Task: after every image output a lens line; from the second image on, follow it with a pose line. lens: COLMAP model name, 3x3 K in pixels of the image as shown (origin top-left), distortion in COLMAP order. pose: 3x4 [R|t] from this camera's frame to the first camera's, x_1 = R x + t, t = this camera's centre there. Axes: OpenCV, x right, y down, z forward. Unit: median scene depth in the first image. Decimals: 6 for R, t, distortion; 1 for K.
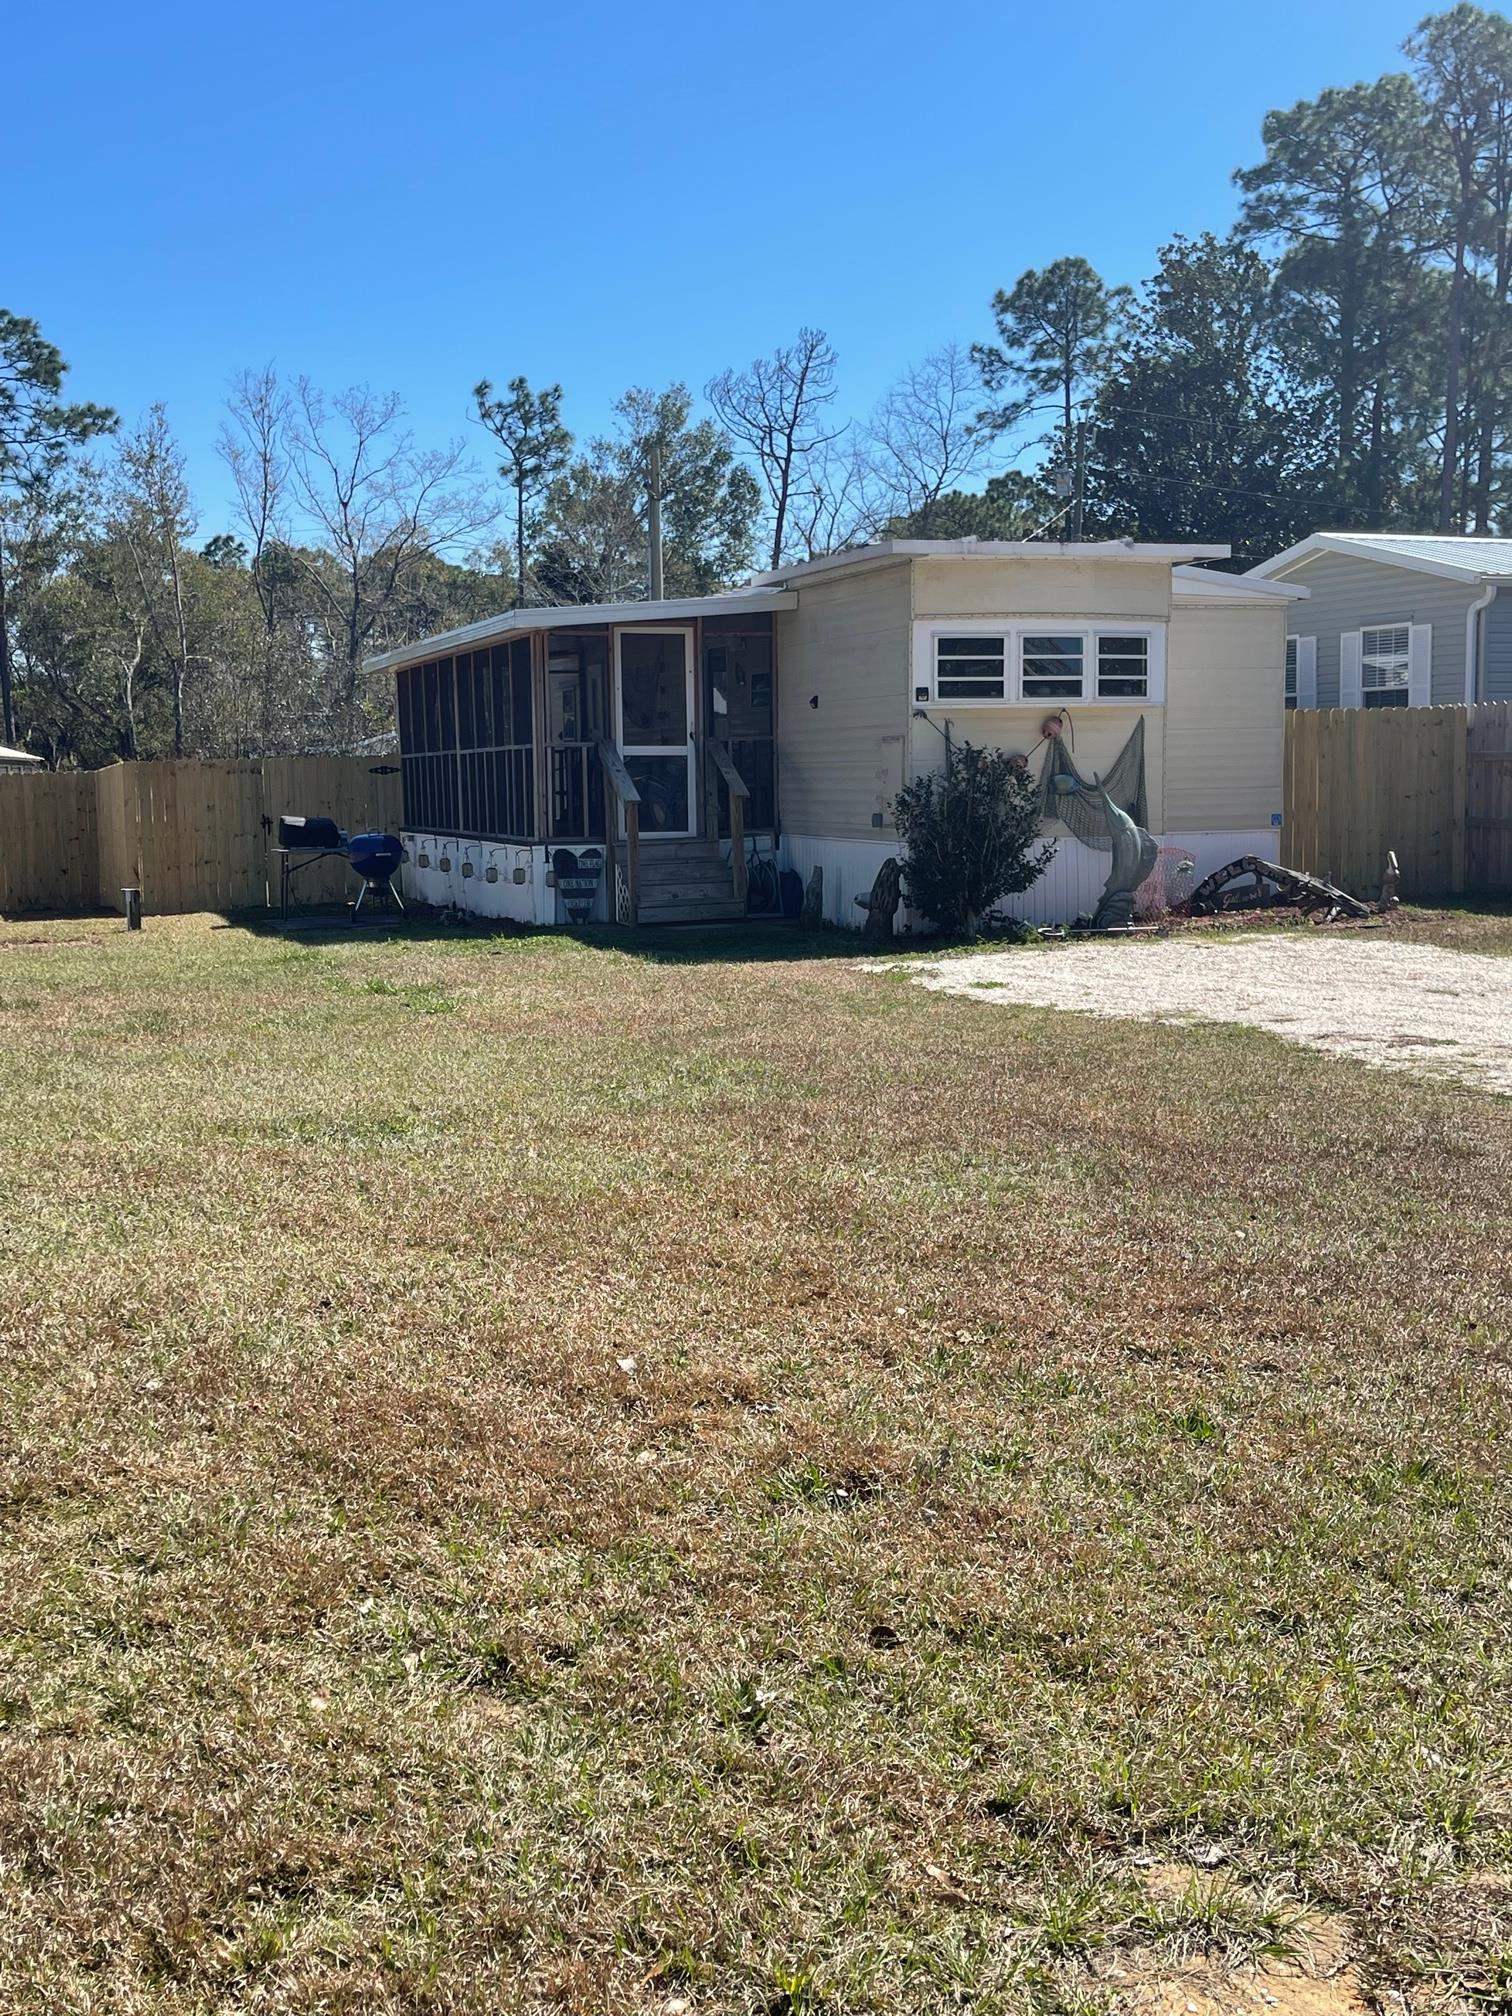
lens RADIAL K [[2128.9, 0, 757.1], [0, 2128.9, 1008.6], [0, 0, 1]] dist [0.012845, 0.000000]
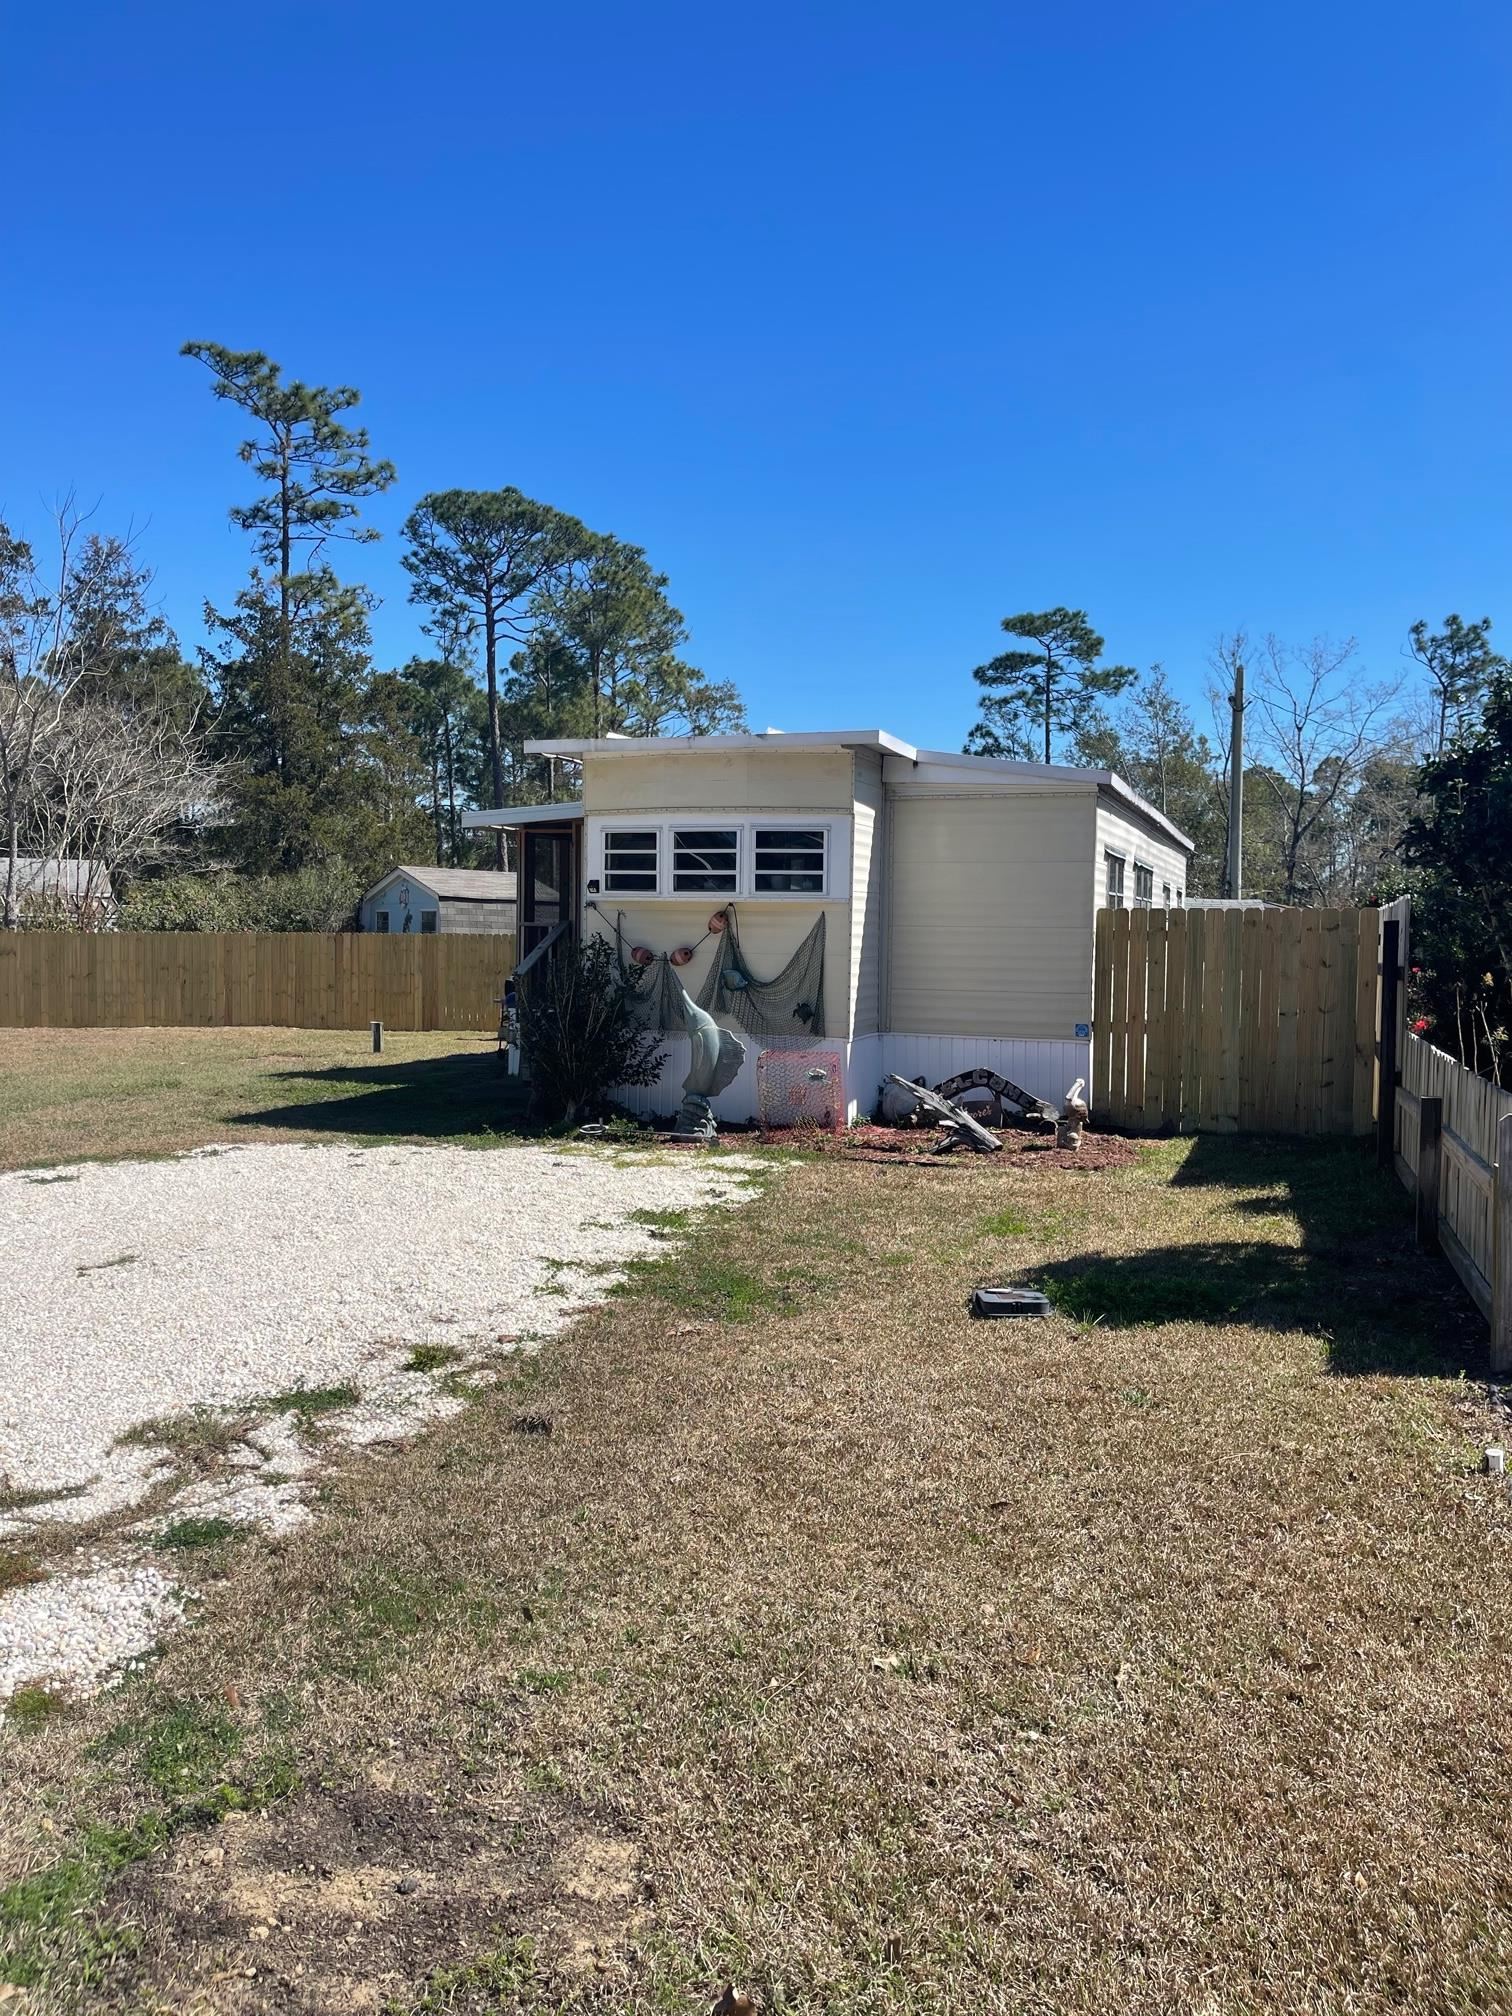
lens RADIAL K [[1491.5, 0, 756.1], [0, 1491.5, 1009.9], [0, 0, 1]] dist [0.071279, 0.002831]
pose [[0.784033, 0.065399, -0.617265, 0.576546], [-0.099564, 0.994808, -0.021065, -0.077888], [0.612682, 0.077973, 0.786474, 0.465420]]
